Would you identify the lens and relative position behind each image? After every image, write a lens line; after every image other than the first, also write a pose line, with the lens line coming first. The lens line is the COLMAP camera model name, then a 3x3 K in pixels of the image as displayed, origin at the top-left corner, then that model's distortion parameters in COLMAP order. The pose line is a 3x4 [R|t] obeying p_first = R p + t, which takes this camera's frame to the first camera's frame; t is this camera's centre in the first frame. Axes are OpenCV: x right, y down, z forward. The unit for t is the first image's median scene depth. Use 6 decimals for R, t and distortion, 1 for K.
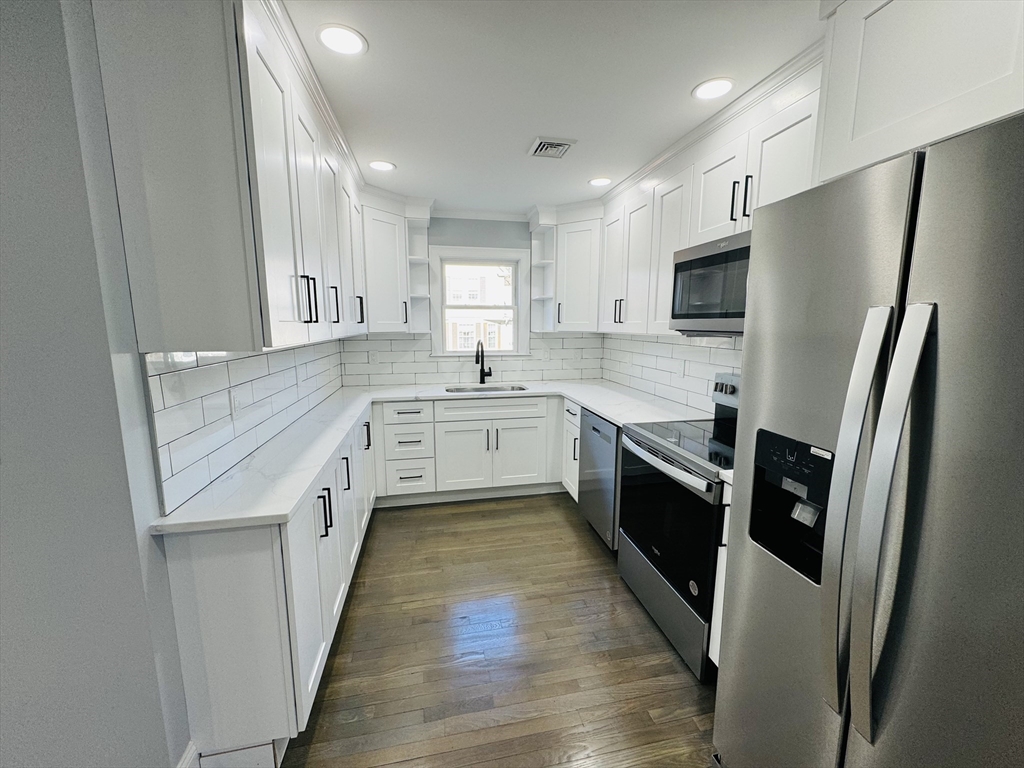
lens RADIAL K [[406.9, 0, 511.6], [0, 406.9, 382.7], [0, 0, 1]] dist [-0.000997, -0.000042]
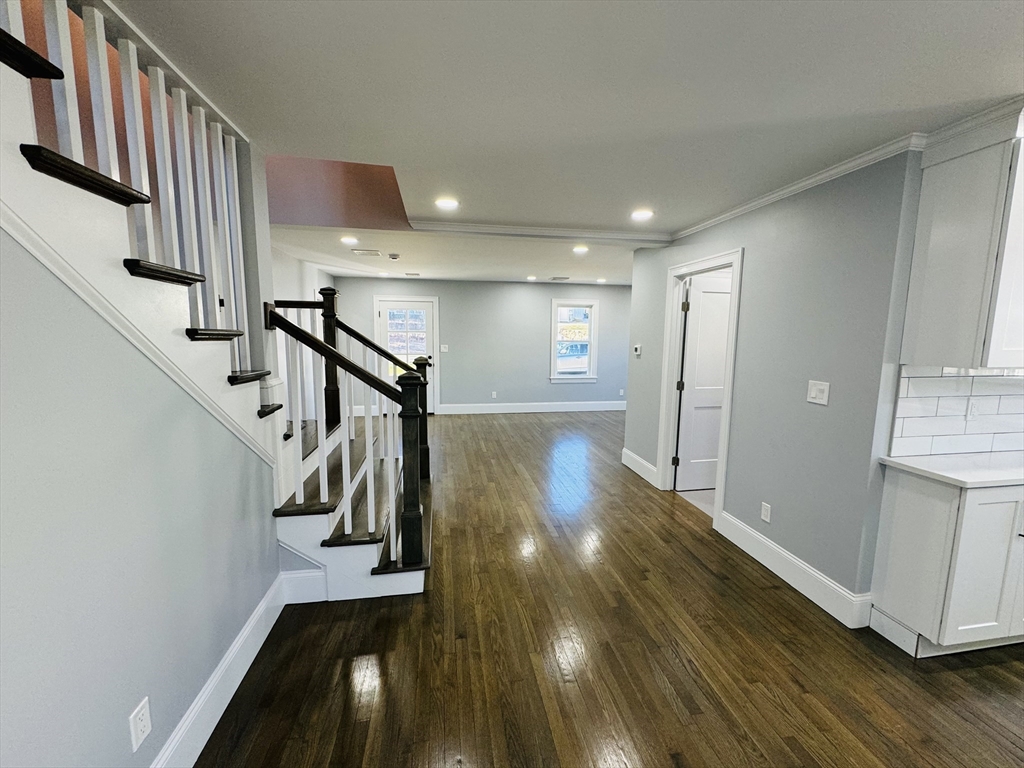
lens RADIAL K [[406.9, 0, 511.6], [0, 406.9, 382.7], [0, 0, 1]] dist [-0.000997, -0.000042]
pose [[-0.032913, 0.120920, -0.992116, 0.350396], [-0.155422, 0.979959, 0.124595, 0.019211], [0.987300, 0.158297, -0.013460, -0.248673]]
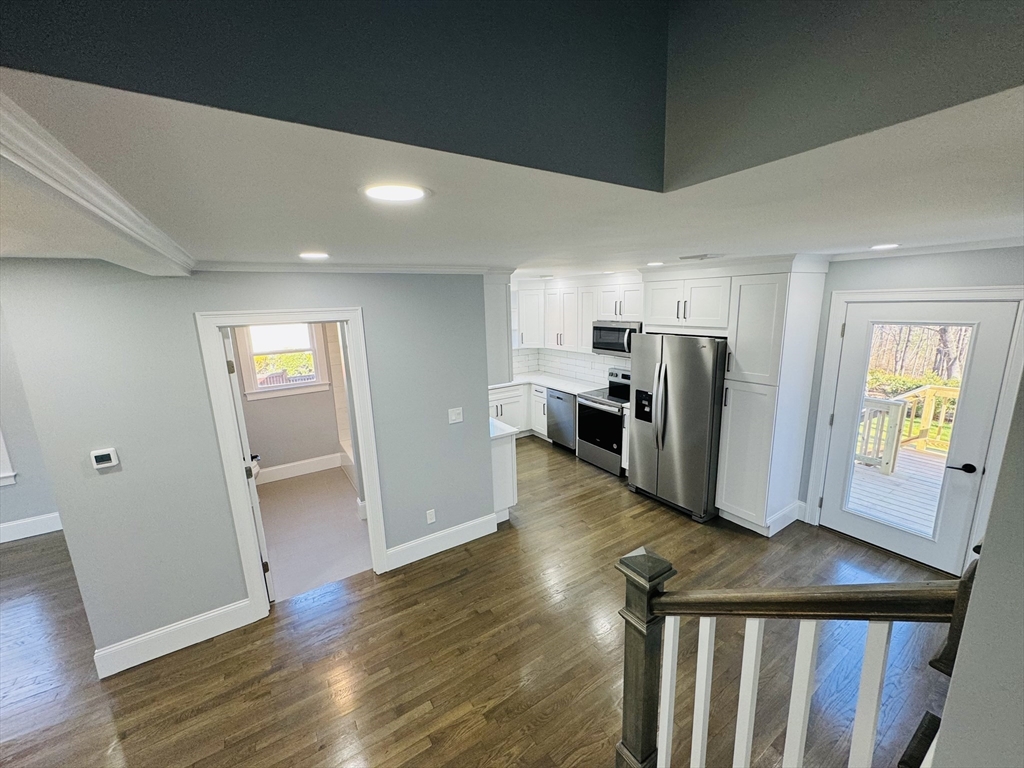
lens RADIAL K [[406.9, 0, 511.6], [0, 406.9, 382.7], [0, 0, 1]] dist [-0.000997, -0.000042]
pose [[0.932828, -0.101533, 0.345722, -0.676508], [0.084033, 0.994323, 0.065278, -0.111882], [-0.350387, -0.031841, 0.936064, -0.817189]]
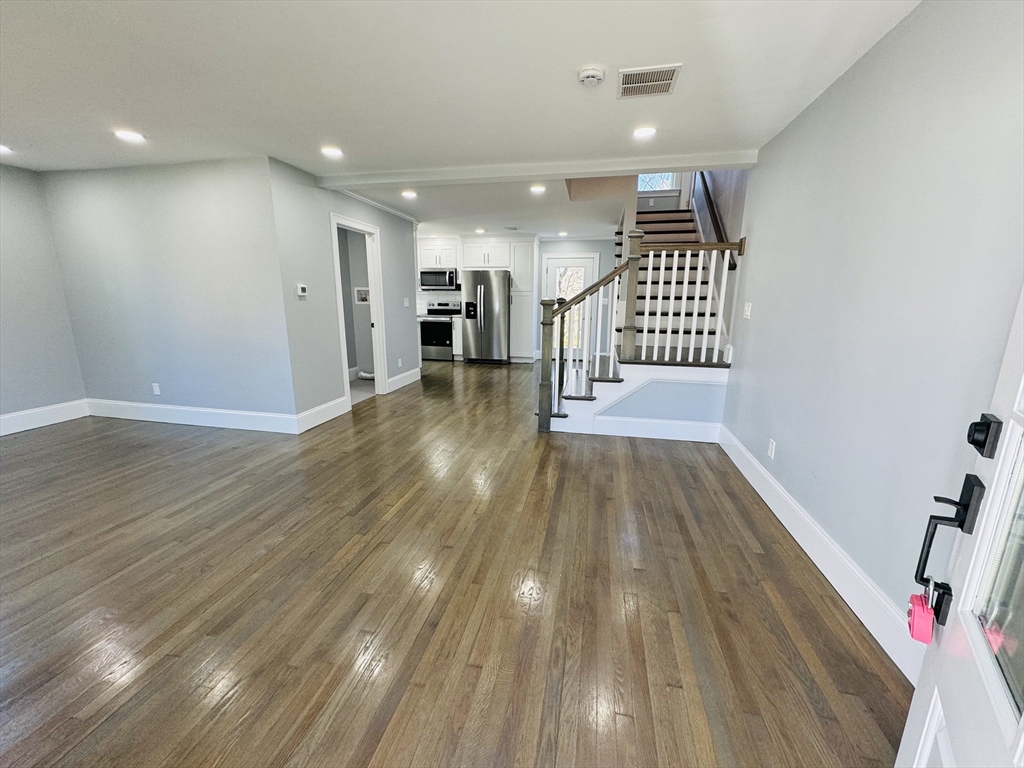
lens RADIAL K [[406.9, 0, 511.6], [0, 406.9, 382.7], [0, 0, 1]] dist [-0.000997, -0.000042]
pose [[0.399190, -0.188370, 0.897309, -2.079835], [0.125382, 0.980689, 0.150094, 0.192050], [-0.908255, 0.052591, 0.415099, -0.948065]]
